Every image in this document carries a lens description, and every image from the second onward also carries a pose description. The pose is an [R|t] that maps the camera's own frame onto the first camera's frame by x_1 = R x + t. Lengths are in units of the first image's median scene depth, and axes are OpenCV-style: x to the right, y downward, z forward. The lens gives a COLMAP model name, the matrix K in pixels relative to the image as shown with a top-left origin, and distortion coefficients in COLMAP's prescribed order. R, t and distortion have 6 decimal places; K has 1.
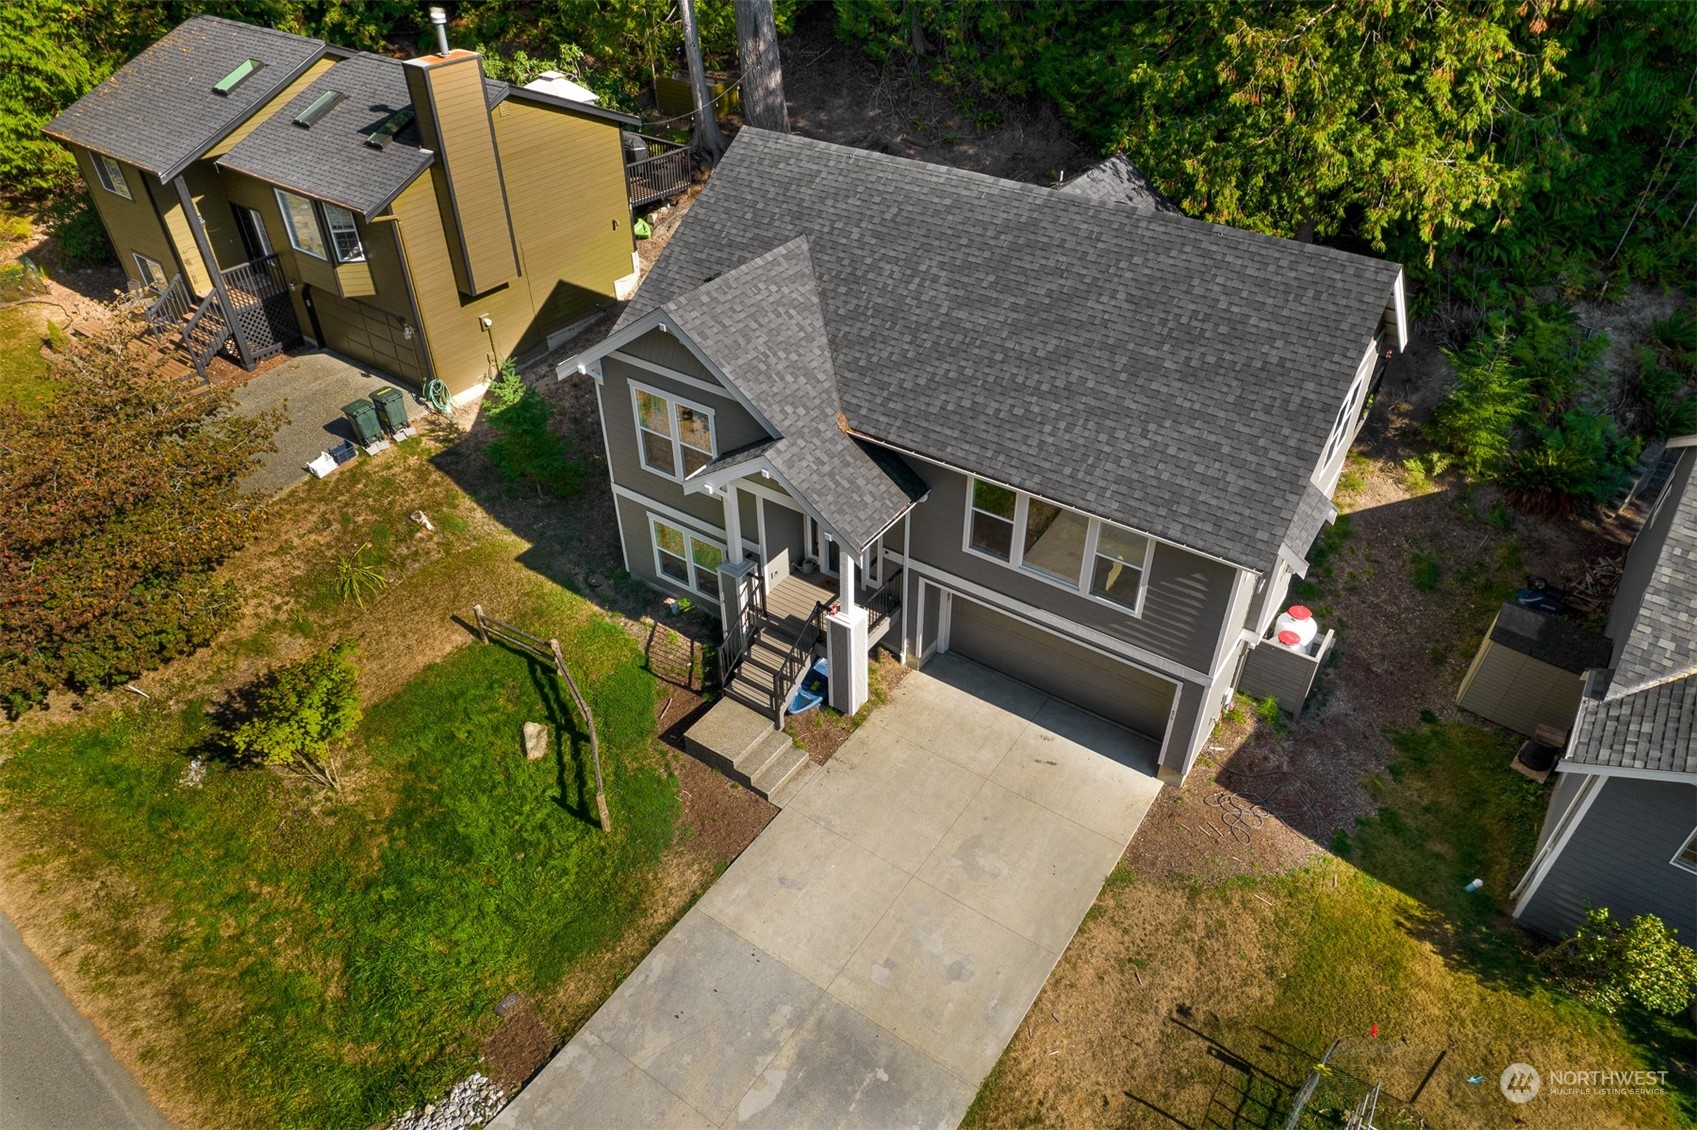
lens RADIAL K [[1077.9, 0, 848.5], [0, 1077.9, 565.0], [0, 0, 1]] dist [-0.051620, 0.001561]
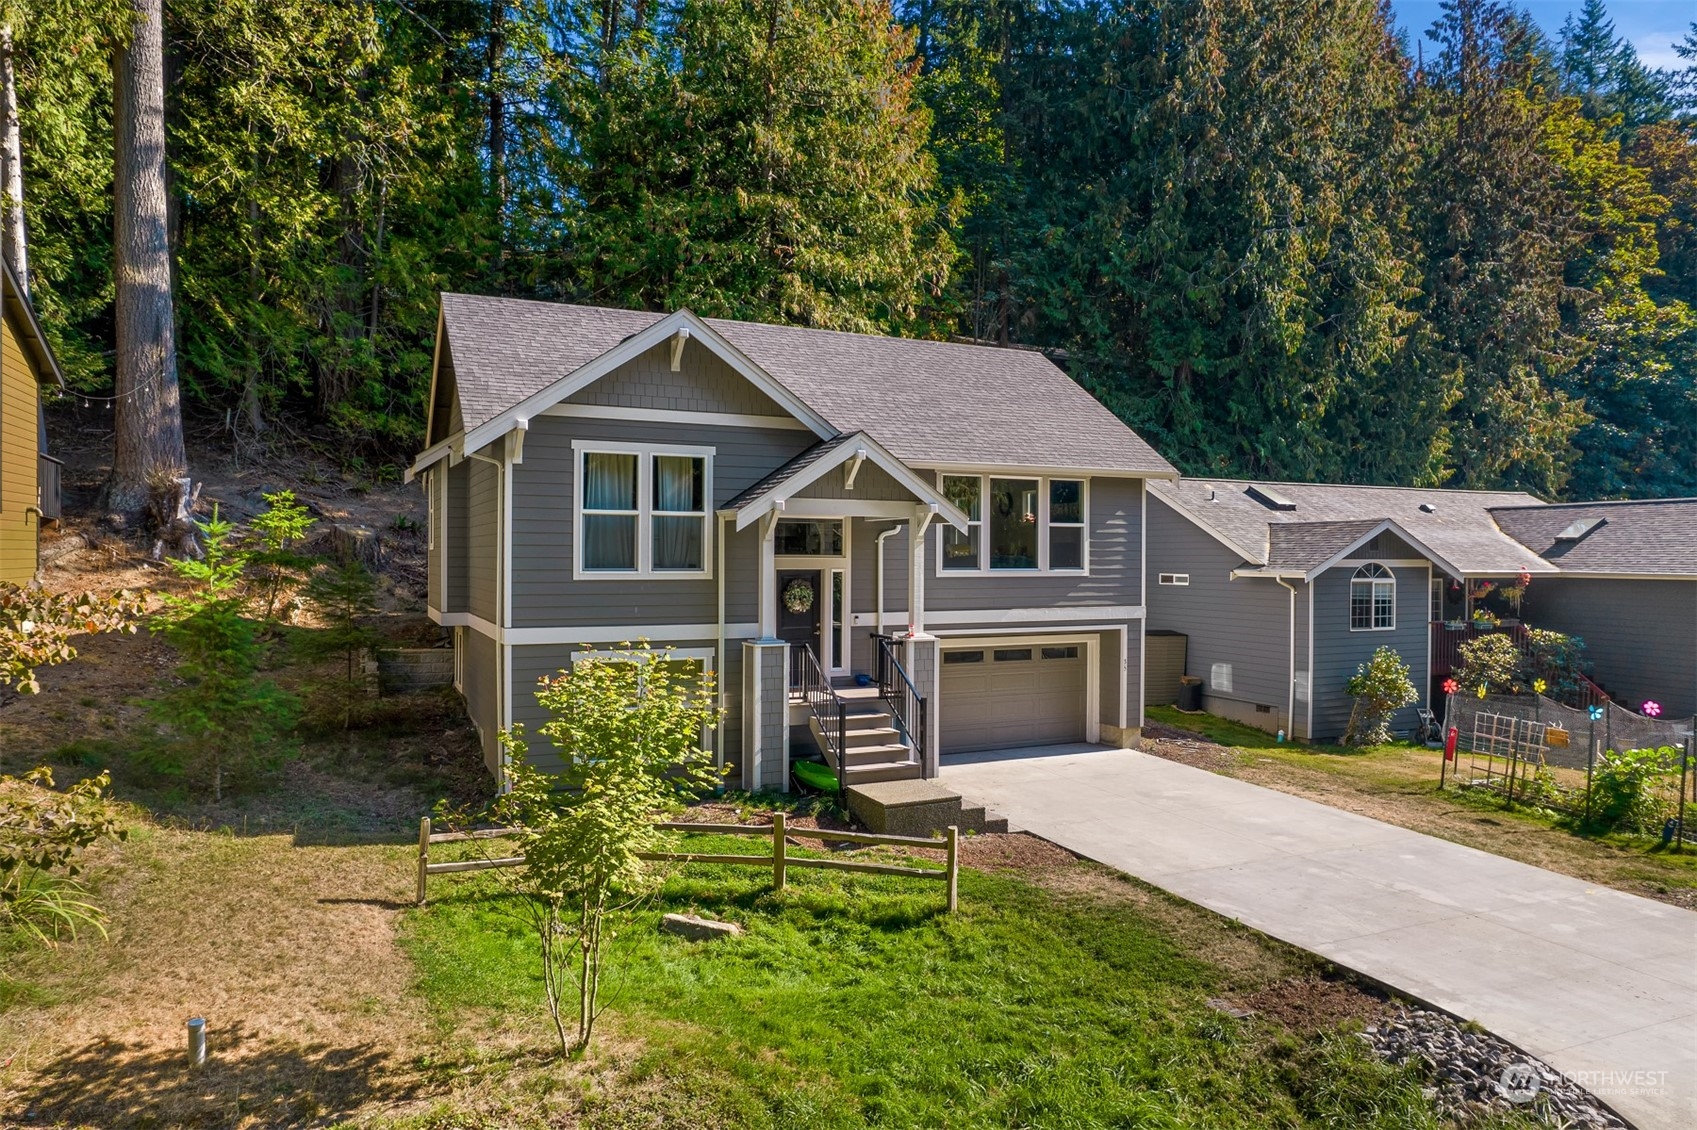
lens RADIAL K [[1099.8, 0, 848.5], [0, 1099.8, 565.0], [0, 0, 1]] dist [-0.060725, 0.042730]
pose [[0.503628, 0.002448, 0.863917, -0.774905], [0.520597, 0.797181, -0.305746, 0.234866], [-0.689447, 0.603735, 0.400209, 0.610023]]
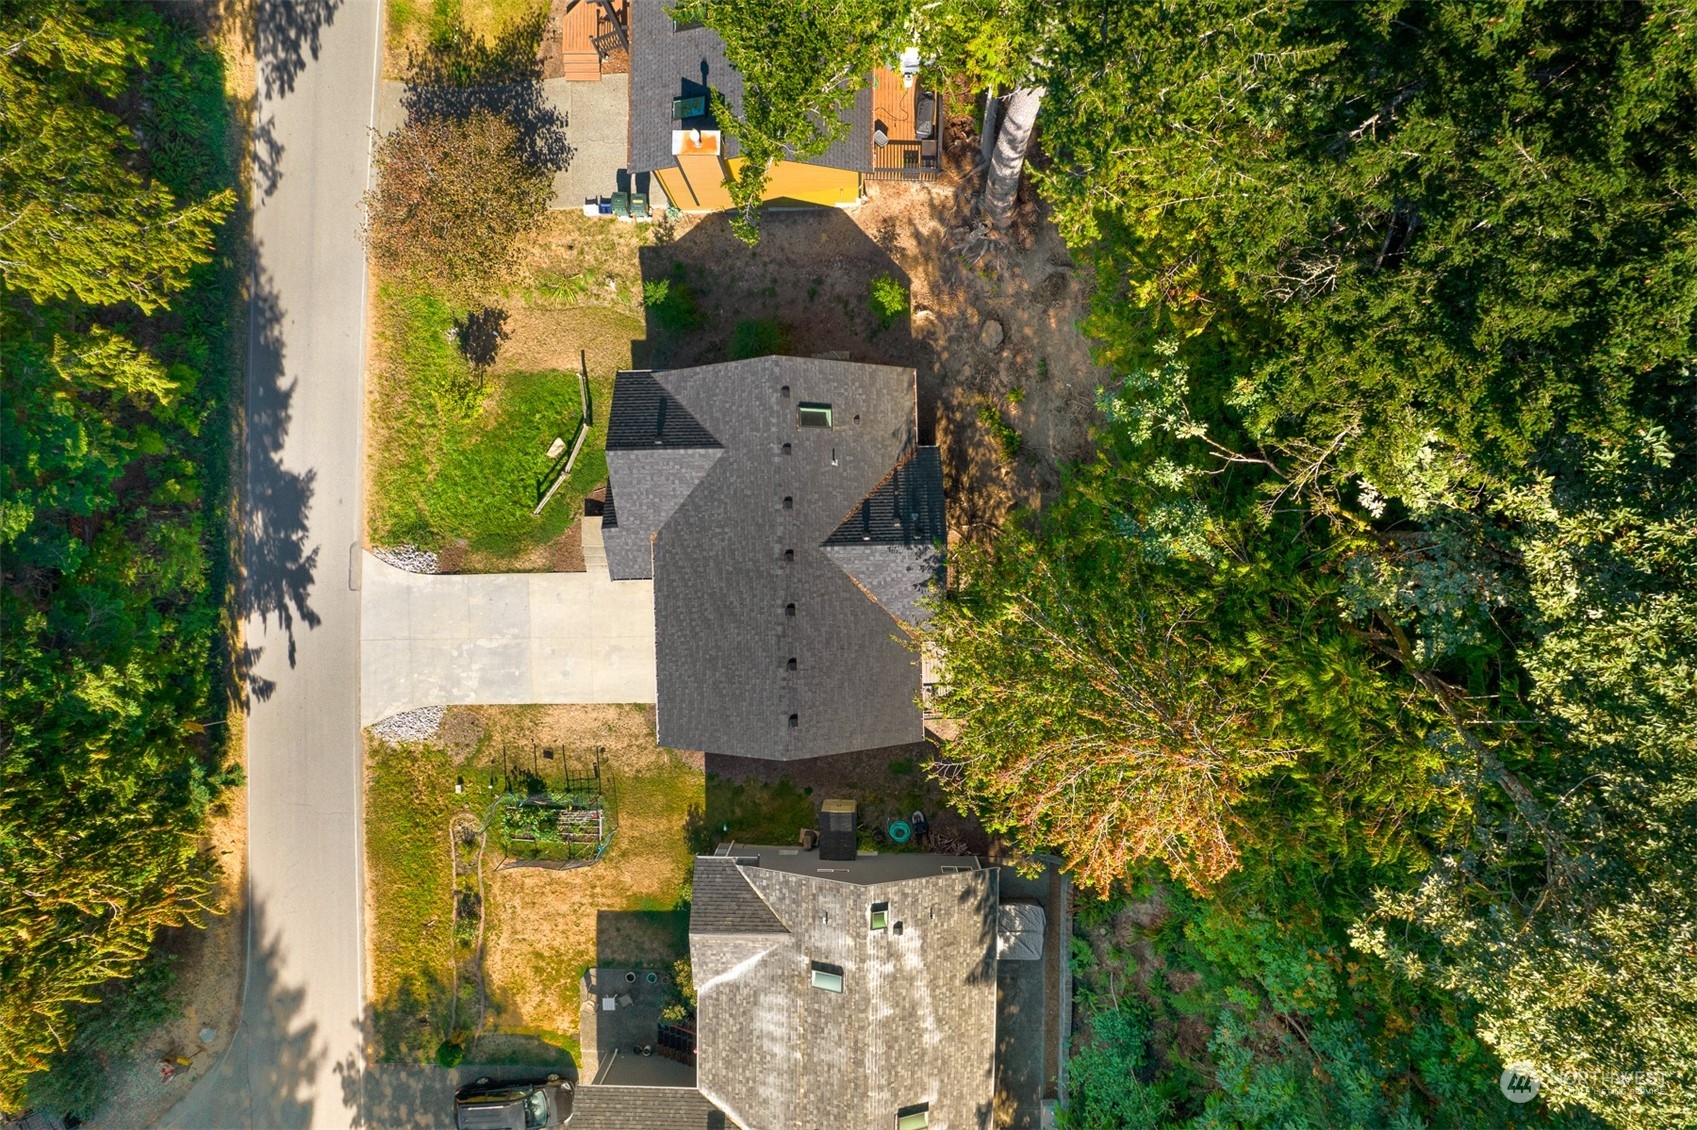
lens RADIAL K [[1077.9, 0, 848.5], [0, 1077.9, 565.0], [0, 0, 1]] dist [-0.051620, 0.001561]
pose [[0.587505, 0.809220, 0.000267, 0.239304], [-0.489749, 0.355302, 0.796183, -1.765870], [0.644192, -0.467893, 0.605056, -0.020446]]
